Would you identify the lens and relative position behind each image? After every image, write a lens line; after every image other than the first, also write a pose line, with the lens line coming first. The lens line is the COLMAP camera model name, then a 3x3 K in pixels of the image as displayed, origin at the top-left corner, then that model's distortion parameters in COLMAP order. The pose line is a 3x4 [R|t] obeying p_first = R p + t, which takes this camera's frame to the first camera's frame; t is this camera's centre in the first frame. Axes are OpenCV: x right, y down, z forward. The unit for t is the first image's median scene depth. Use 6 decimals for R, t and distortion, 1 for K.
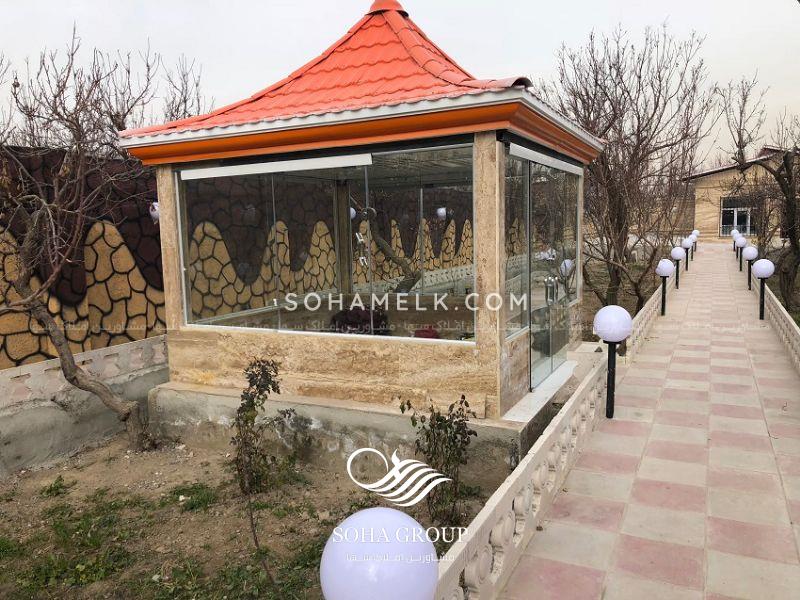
lens RADIAL K [[653.8, 0, 403.0], [0, 653.8, 299.5], [0, 0, 1]] dist [0.036658, -0.033638]
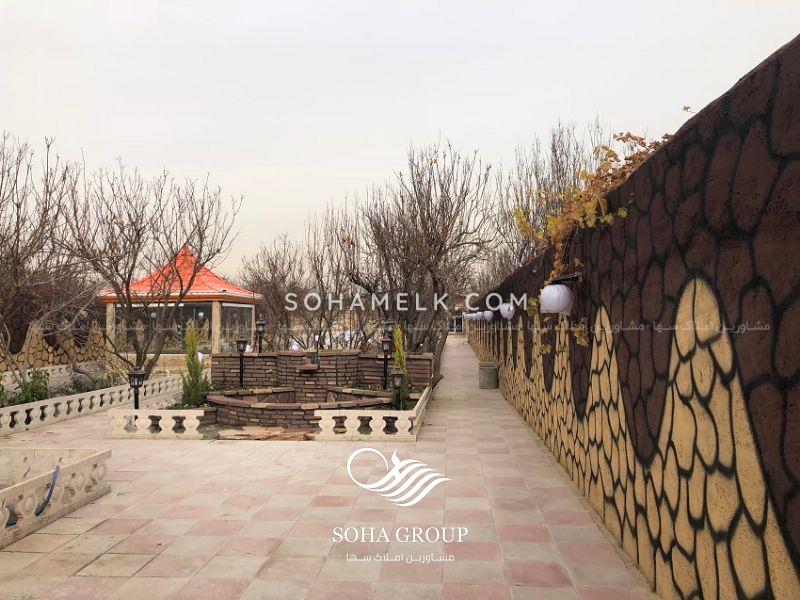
lens RADIAL K [[653.8, 0, 401.0], [0, 653.8, 295.1], [0, 0, 1]] dist [0.036658, -0.033638]
pose [[0.935263, 0.039157, 0.351780, -0.111985], [0.014666, 0.988721, -0.149047, 0.160840], [-0.353649, 0.144557, 0.924141, -1.539074]]
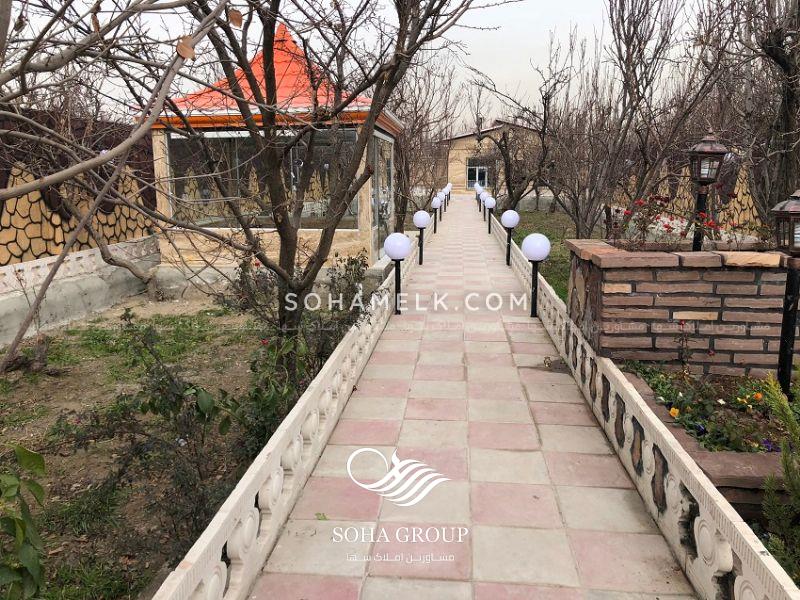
lens RADIAL K [[653.8, 0, 399.8], [0, 653.8, 300.4], [0, 0, 1]] dist [0.036658, -0.033638]
pose [[0.940197, -0.042690, 0.337945, -0.239244], [0.018580, 0.997066, 0.074260, 0.071340], [-0.340123, -0.063540, 0.938232, -0.492099]]
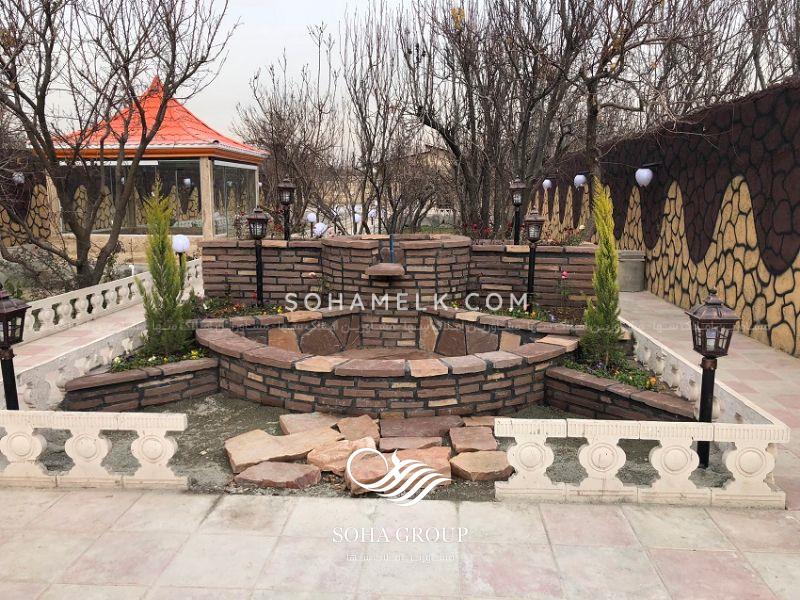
lens RADIAL K [[653.8, 0, 398.2], [0, 653.8, 298.5], [0, 0, 1]] dist [0.036658, -0.033638]
pose [[0.933123, -0.029524, 0.358342, -0.059087], [0.013006, 0.998742, 0.048418, 0.106643], [-0.359321, -0.040519, 0.932334, -0.930710]]
